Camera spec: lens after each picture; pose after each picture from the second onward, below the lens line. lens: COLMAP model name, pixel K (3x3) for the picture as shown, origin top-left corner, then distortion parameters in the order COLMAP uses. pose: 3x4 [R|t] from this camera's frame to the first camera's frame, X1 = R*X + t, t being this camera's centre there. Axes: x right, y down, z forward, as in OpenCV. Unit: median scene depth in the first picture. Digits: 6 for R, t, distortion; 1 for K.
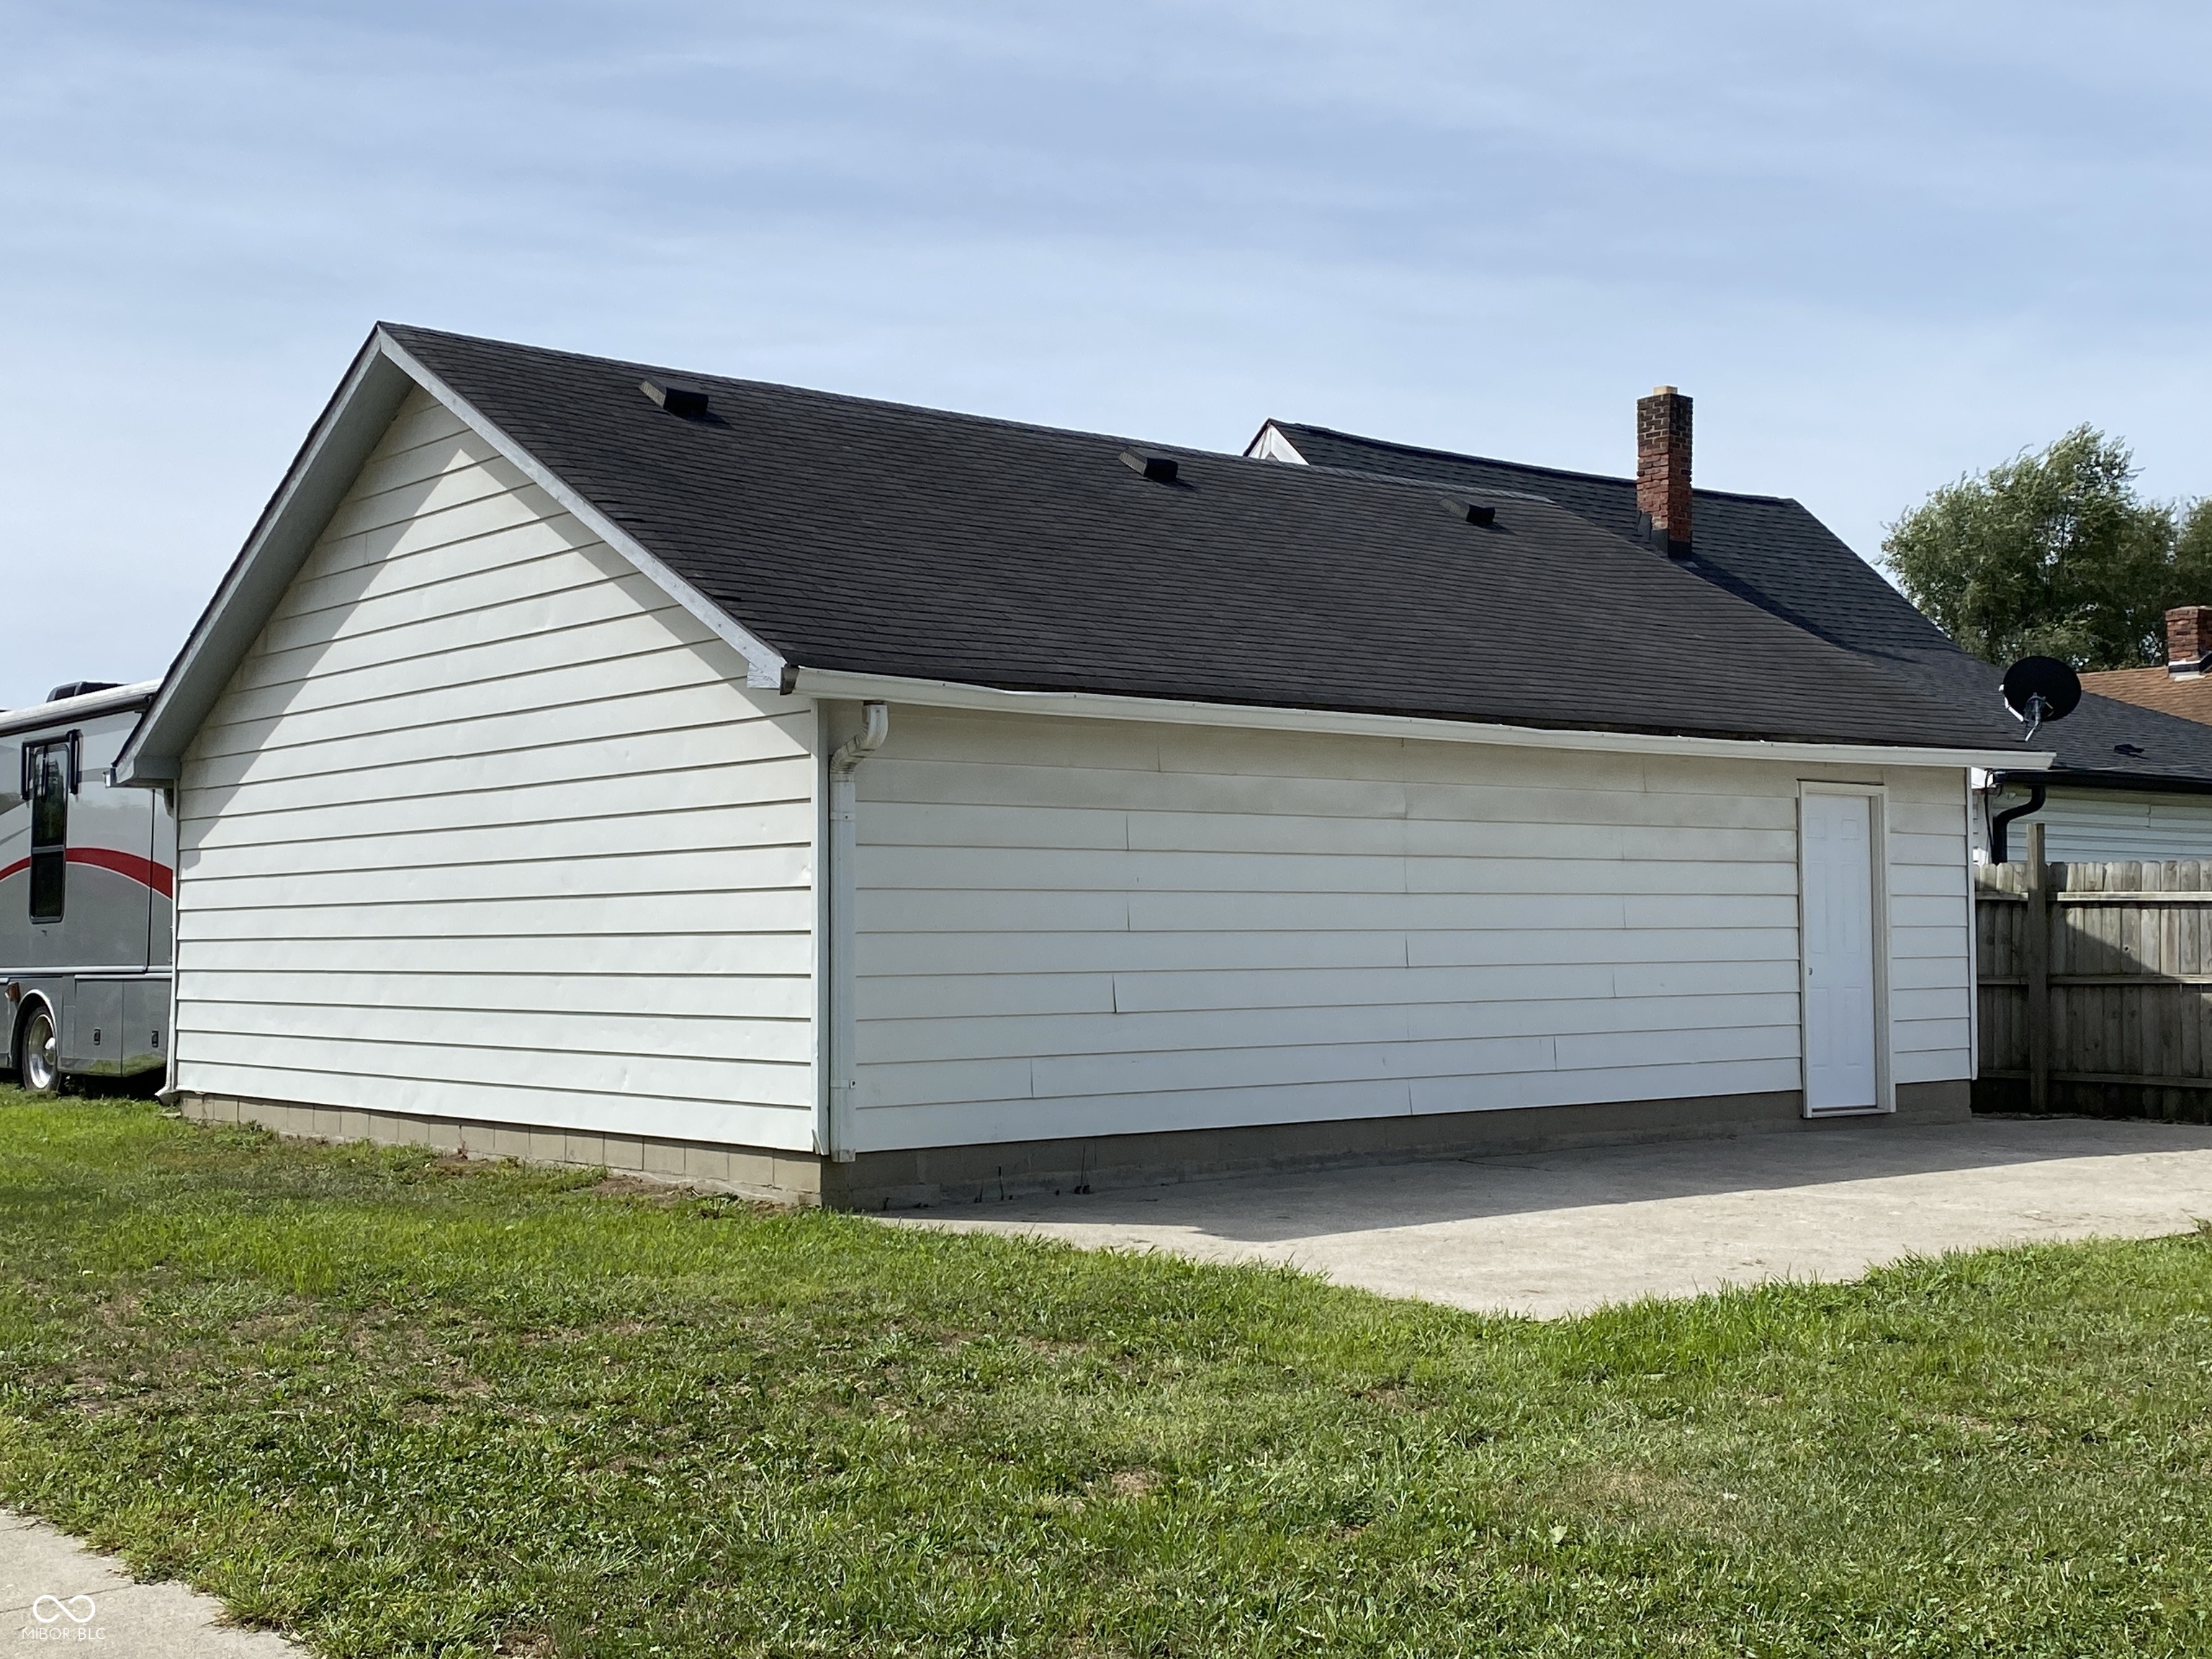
lens RADIAL K [[2652.0, 0, 1106.0], [0, 2652.0, 829.5], [0, 0, 1]] dist [0.004345, -0.017166]
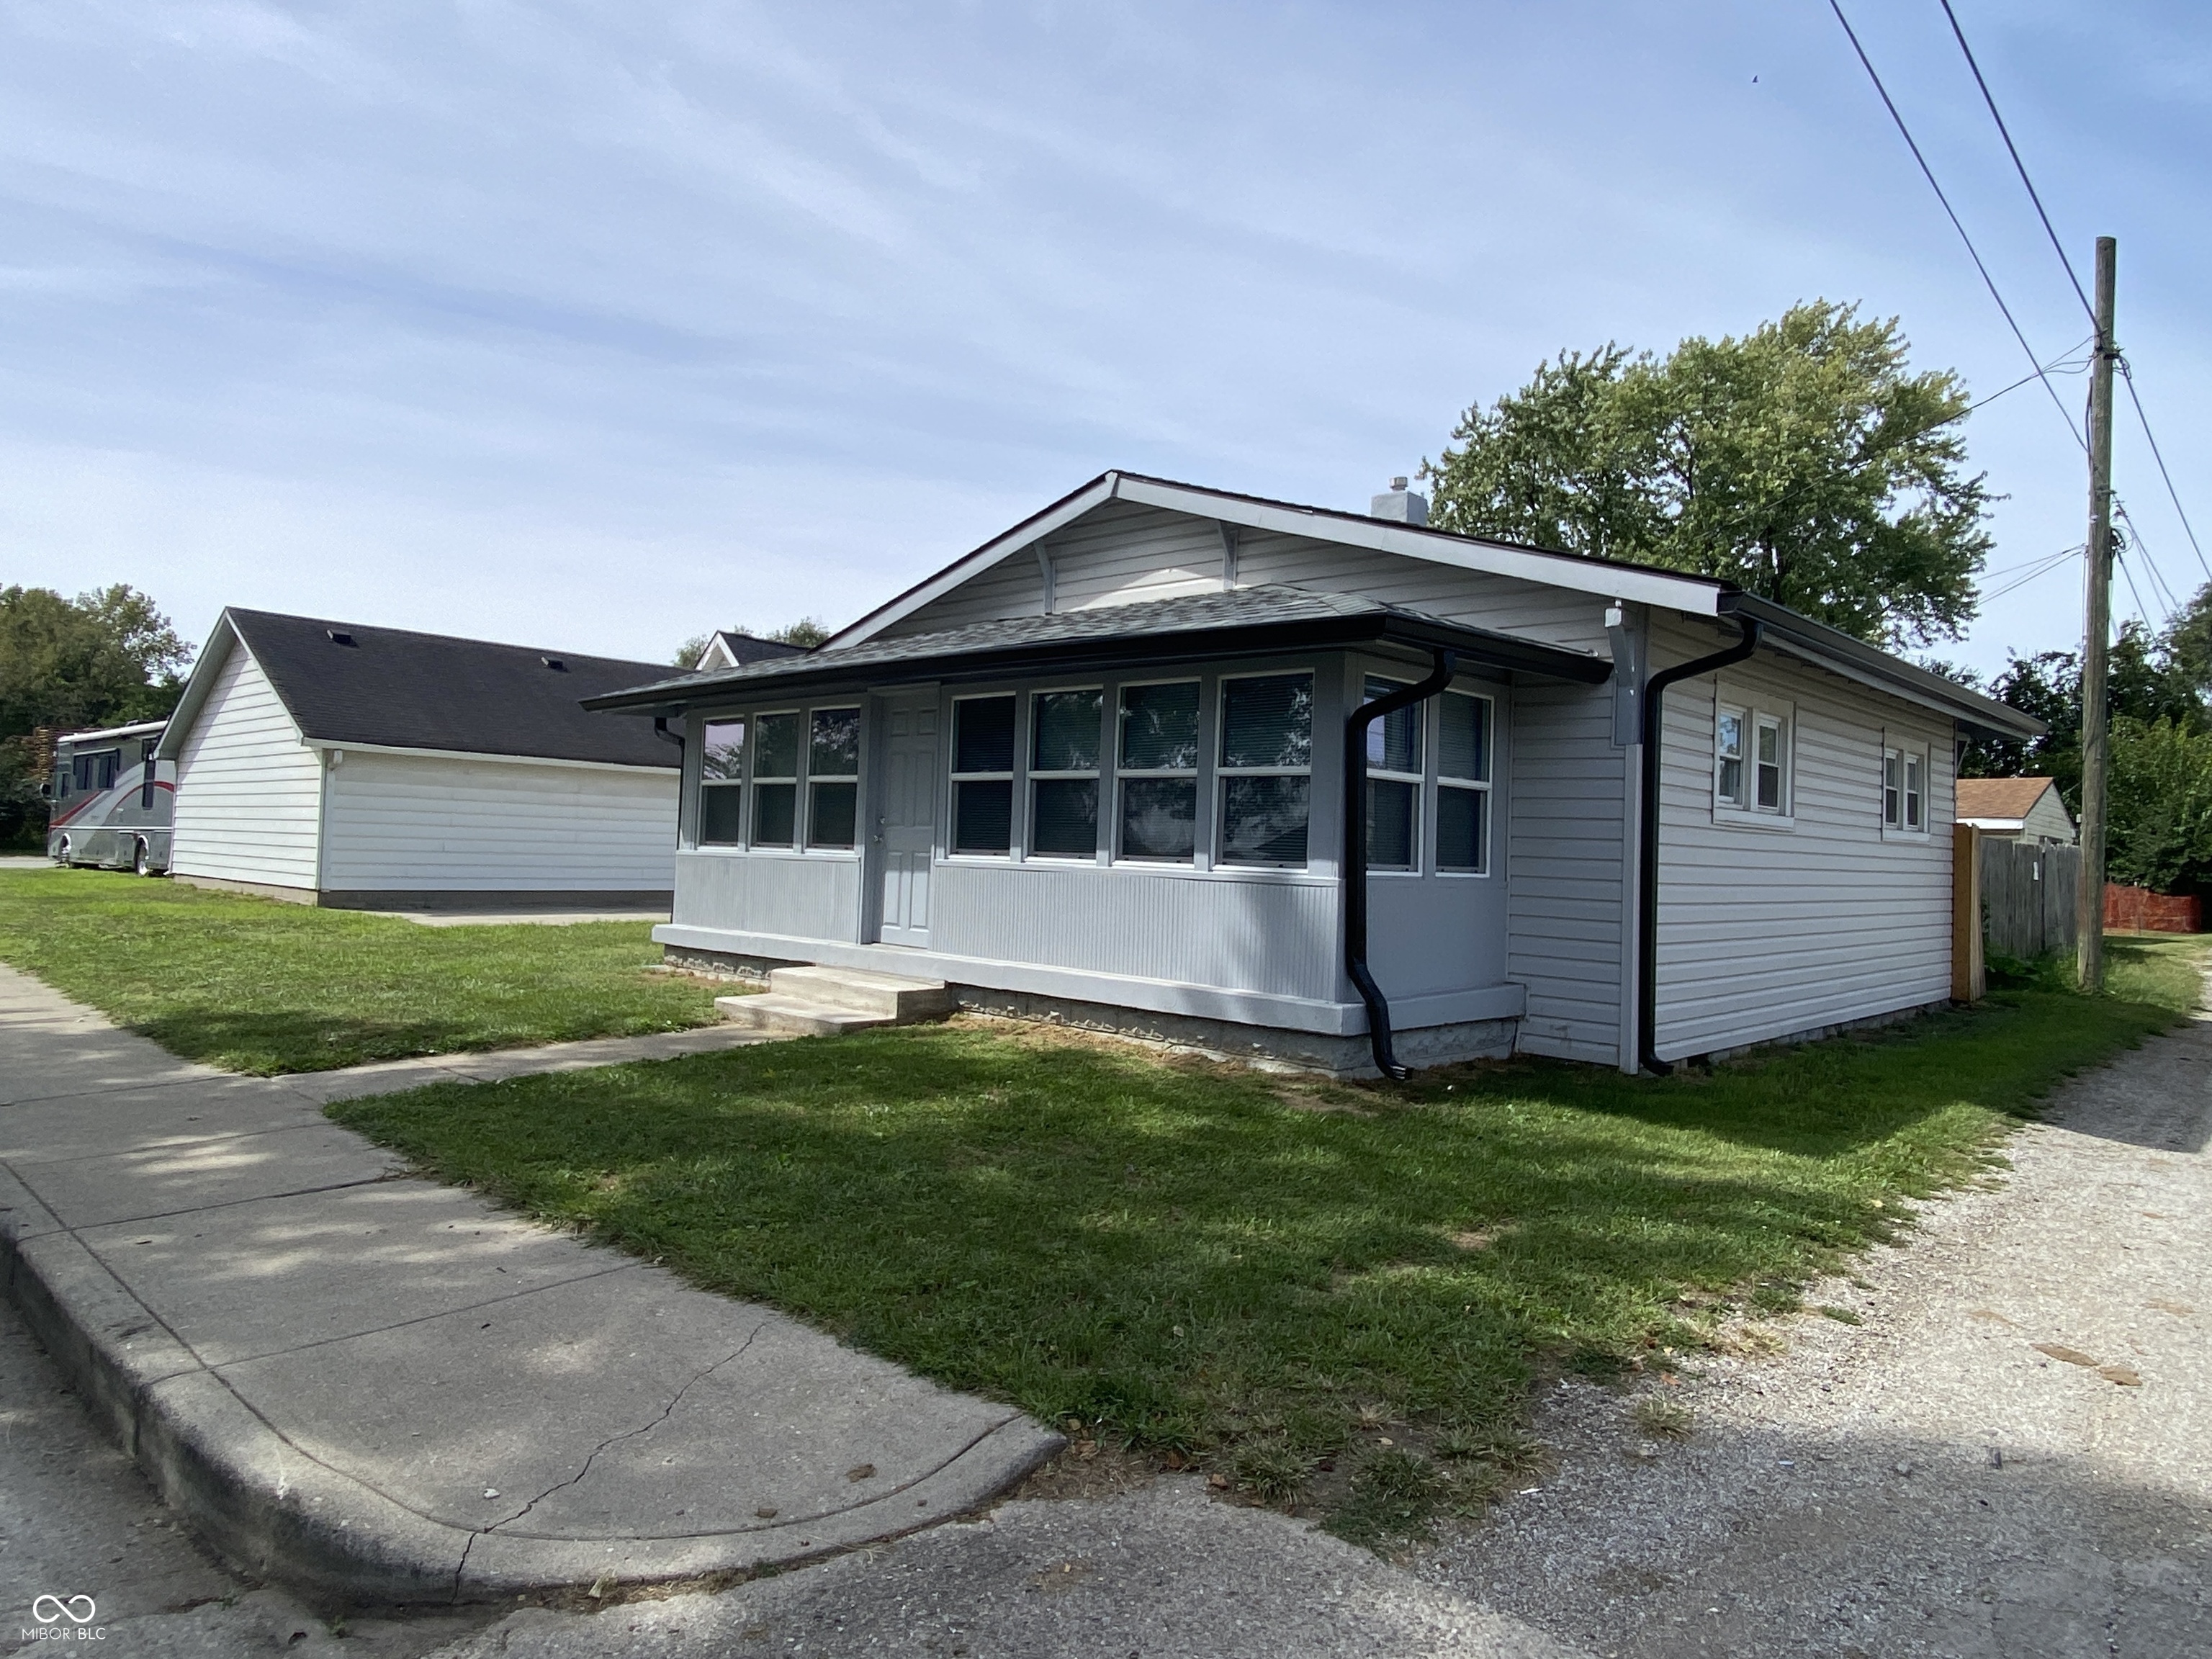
lens RADIAL K [[1378.3, 0, 1106.0], [0, 1378.3, 829.5], [0, 0, 1]] dist [-0.002319, -0.000779]
pose [[0.992028, 0.041704, 0.118916, 0.529864], [-0.044629, 0.998760, 0.022047, -0.024311], [-0.117849, -0.027179, 0.992660, -0.631436]]
